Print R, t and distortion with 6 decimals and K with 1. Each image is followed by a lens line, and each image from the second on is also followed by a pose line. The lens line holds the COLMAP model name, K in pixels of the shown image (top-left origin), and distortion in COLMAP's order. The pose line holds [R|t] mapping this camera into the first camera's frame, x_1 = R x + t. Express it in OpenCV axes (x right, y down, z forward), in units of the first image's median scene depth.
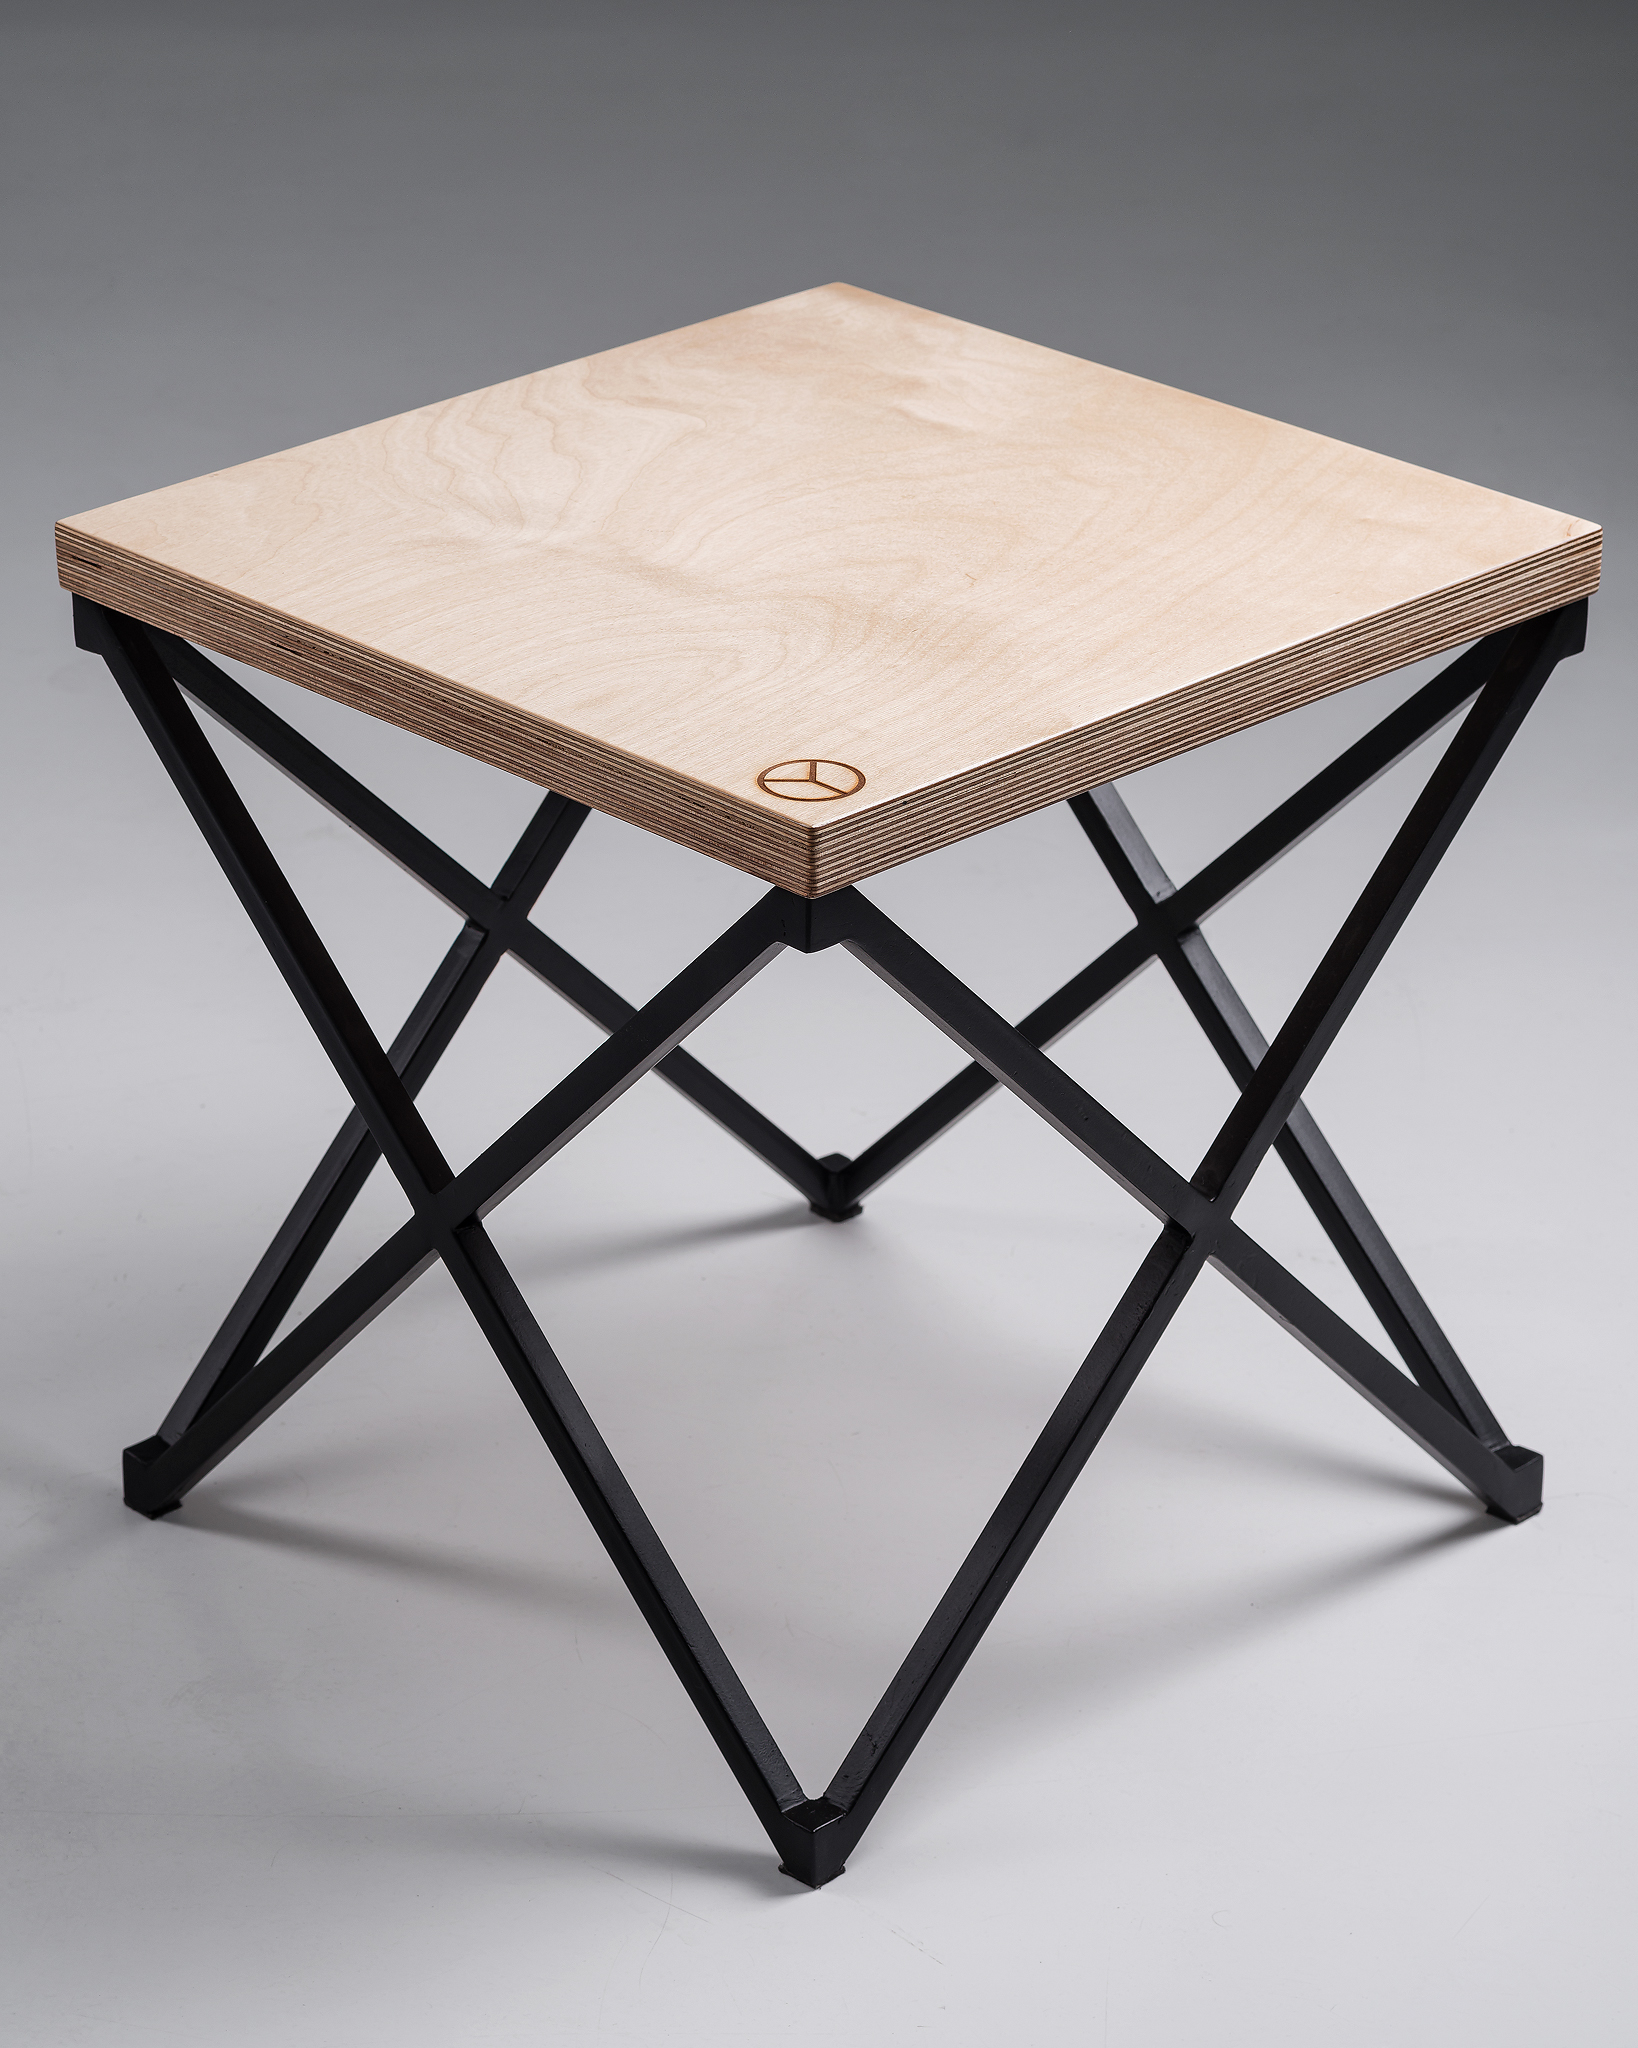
lens RADIAL K [[6003.2, 0, 819.0], [0, 6003.2, 1024.0], [0, 0, 1]] dist [-0.066841, 0.133651]
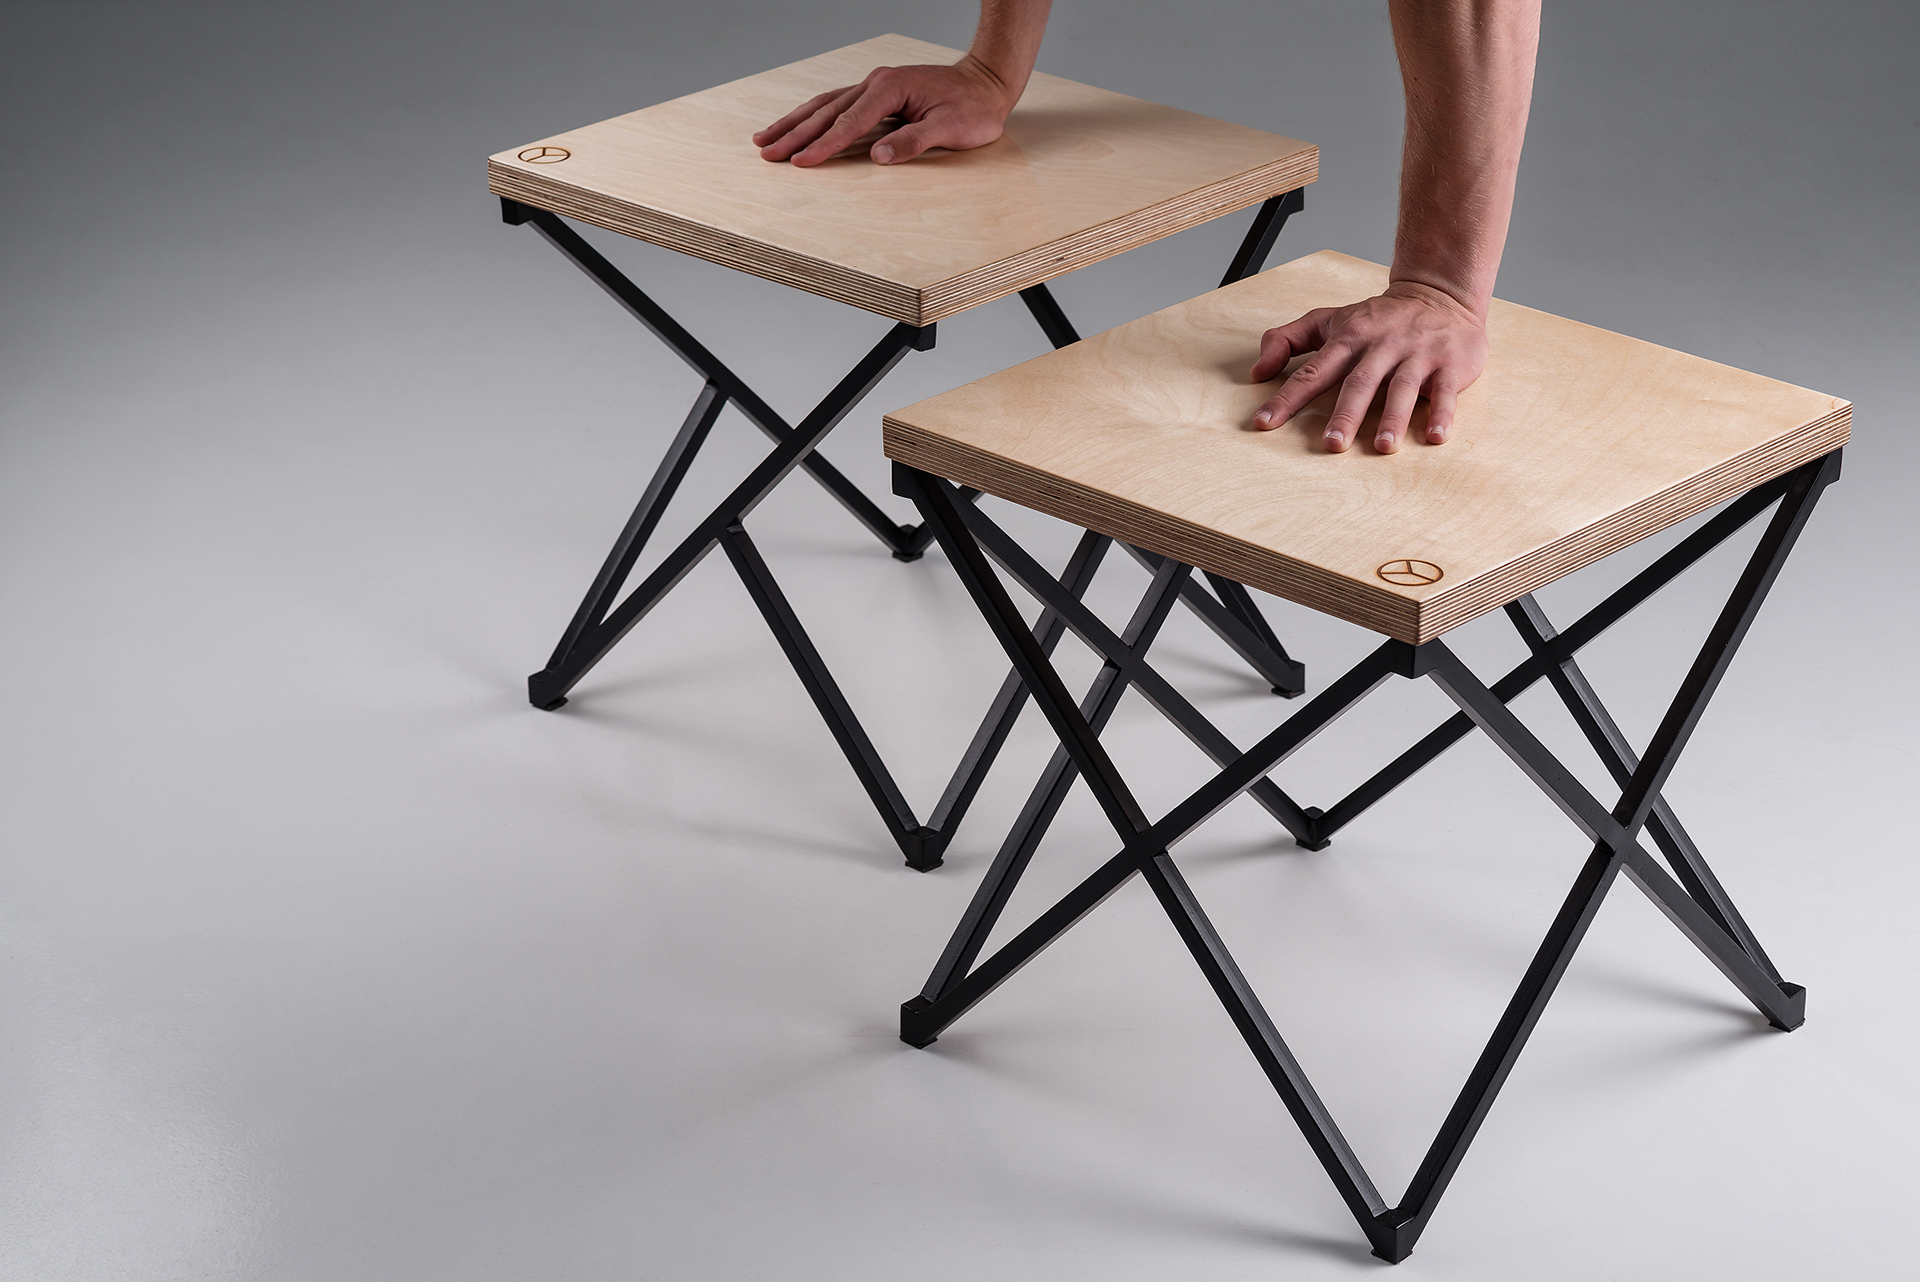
lens RADIAL K [[4649.5, 0, 960.0], [0, 4649.5, 641.0], [0, 0, 1]] dist [0.014849, 0.171855]
pose [[0.999441, -0.018177, 0.028054, -0.145882], [0.018723, 0.999638, -0.019300, -0.000018], [-0.027693, 0.019815, 0.999420, -0.234940]]
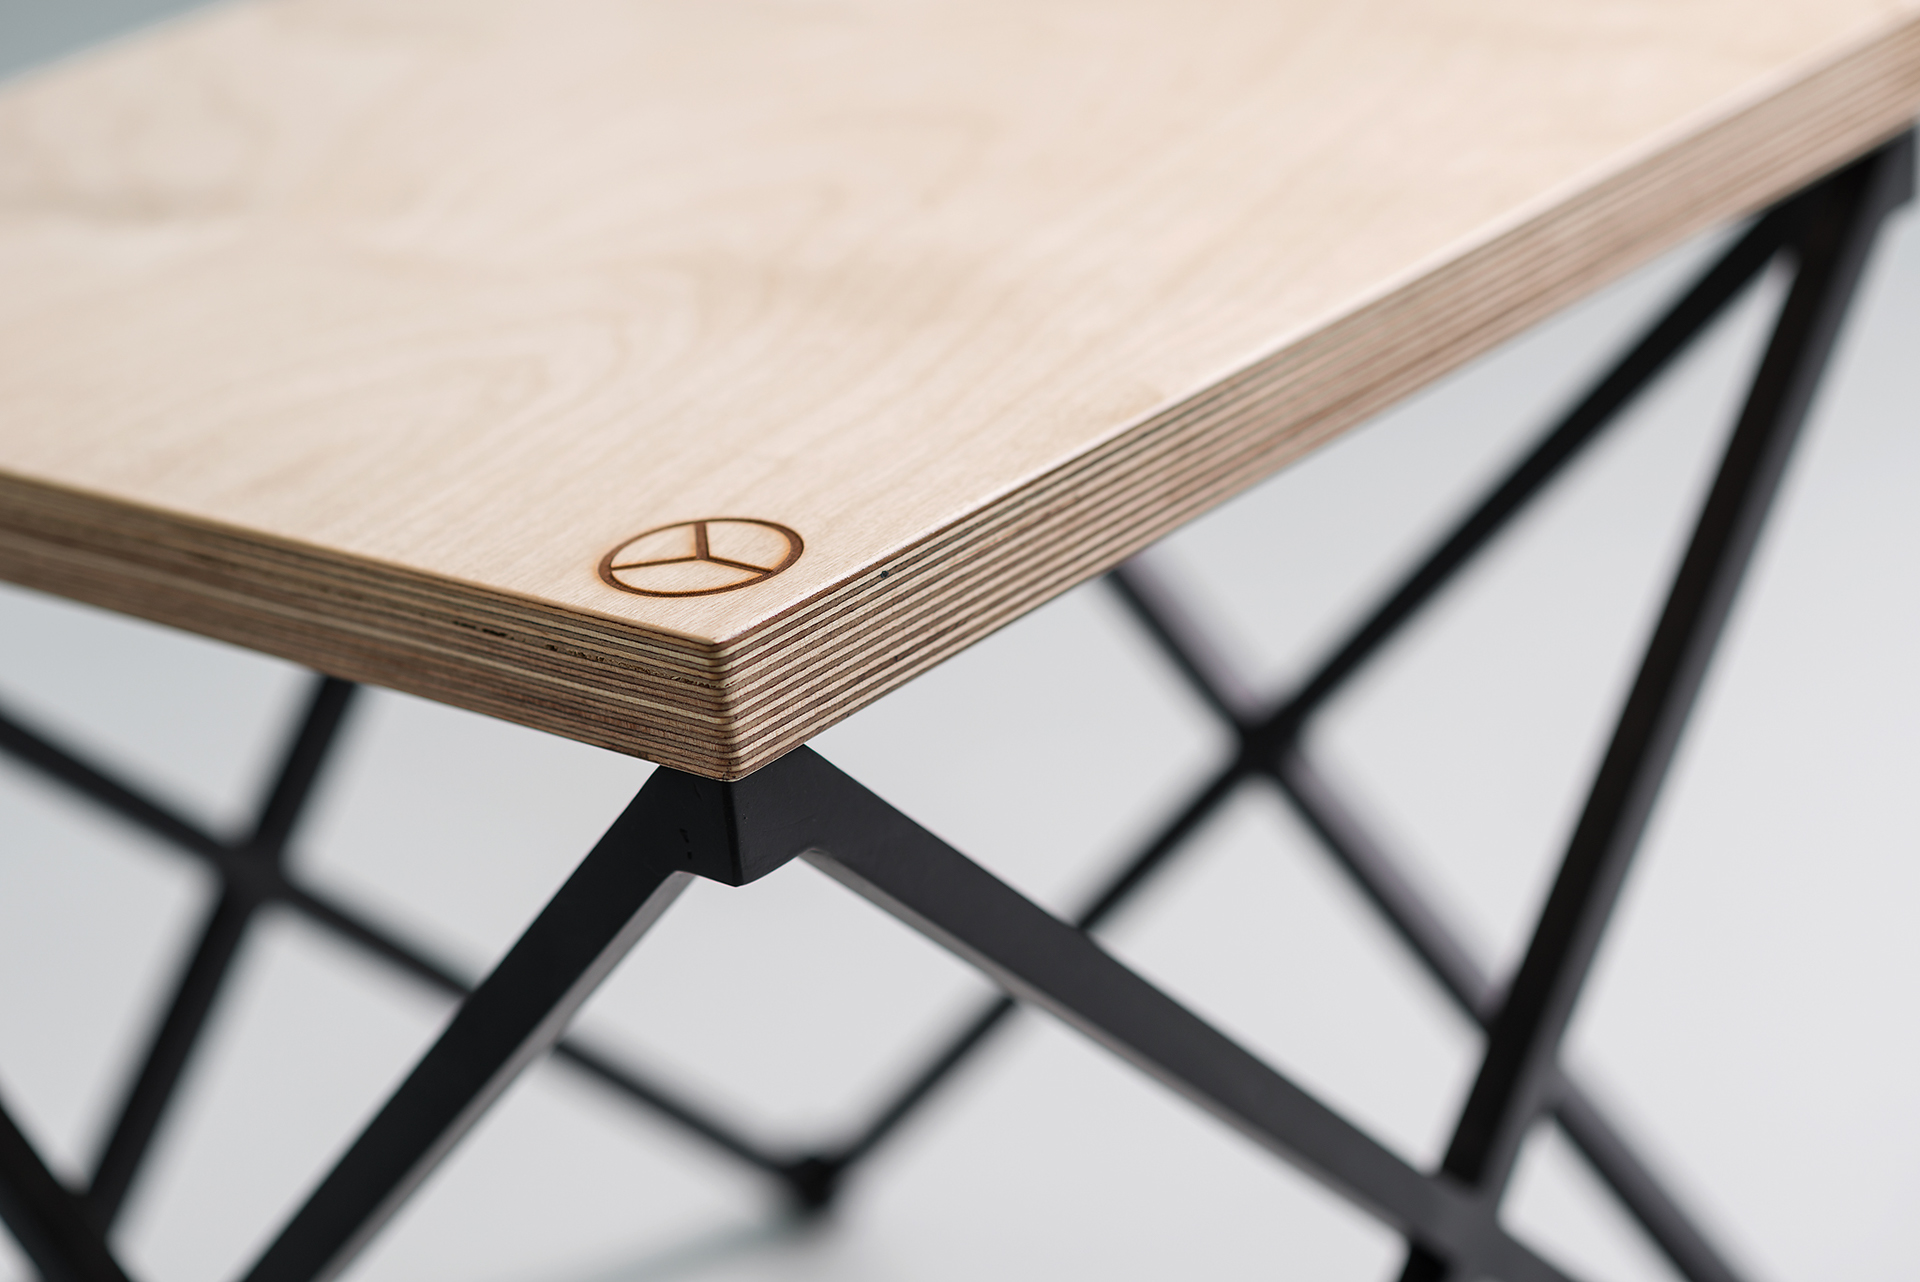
lens RADIAL K [[4749.0, 0, 960.0], [0, 4749.0, 641.0], [0, 0, 1]] dist [0.004027, 0.096509]
pose [[0.989543, -0.134021, 0.053327, -0.001808], [0.136250, 0.989842, -0.040598, -0.012344], [-0.047345, 0.047440, 0.997751, 0.538370]]
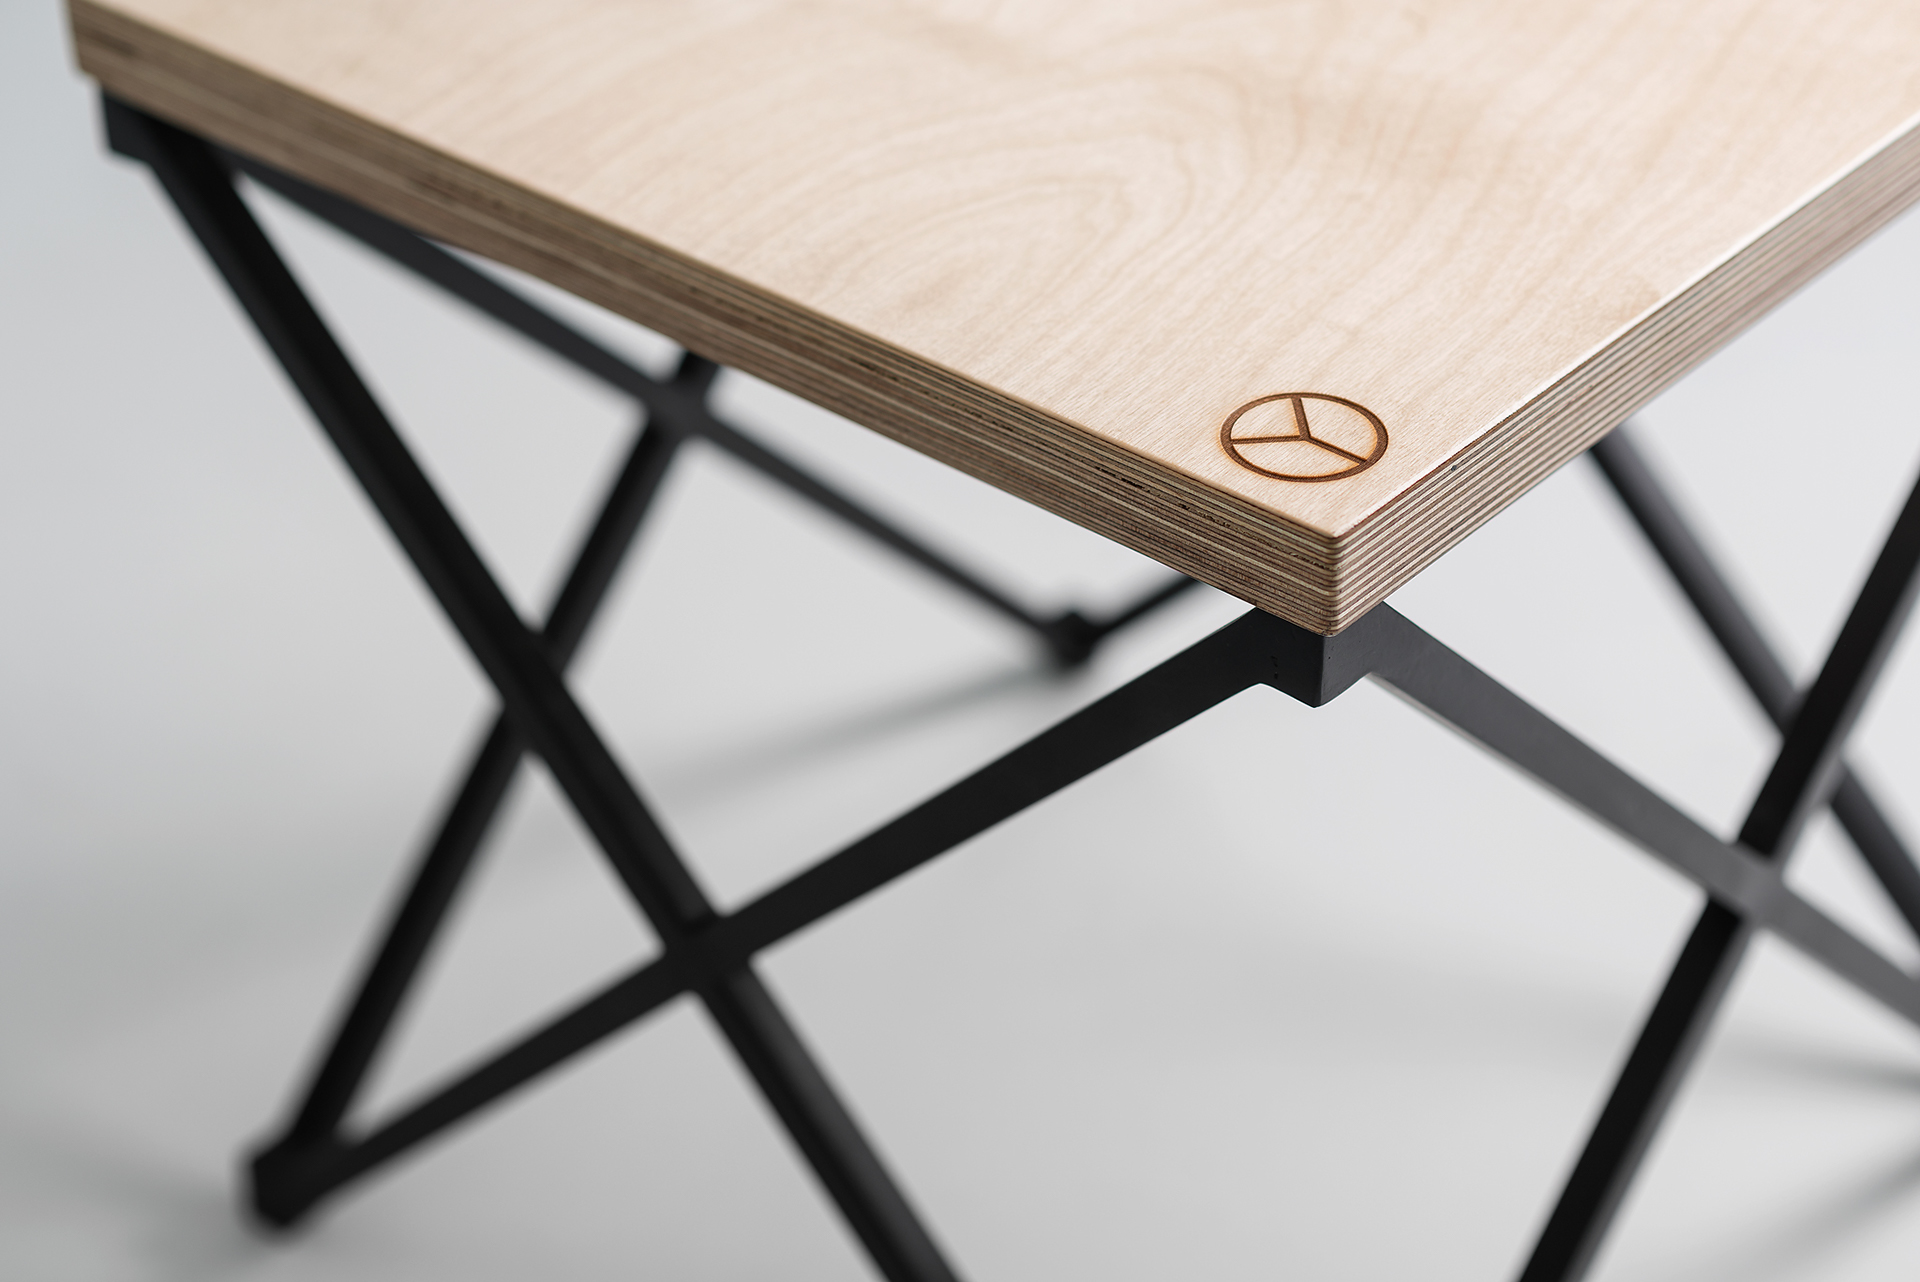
lens RADIAL K [[4649.5, 0, 960.0], [0, 4649.5, 641.0], [0, 0, 1]] dist [0.014849, 0.171855]
pose [[0.995283, -0.065725, 0.071356, -0.069284], [0.052633, 0.983699, 0.171948, -0.098361], [-0.081494, -0.167381, 0.982518, 0.465055]]
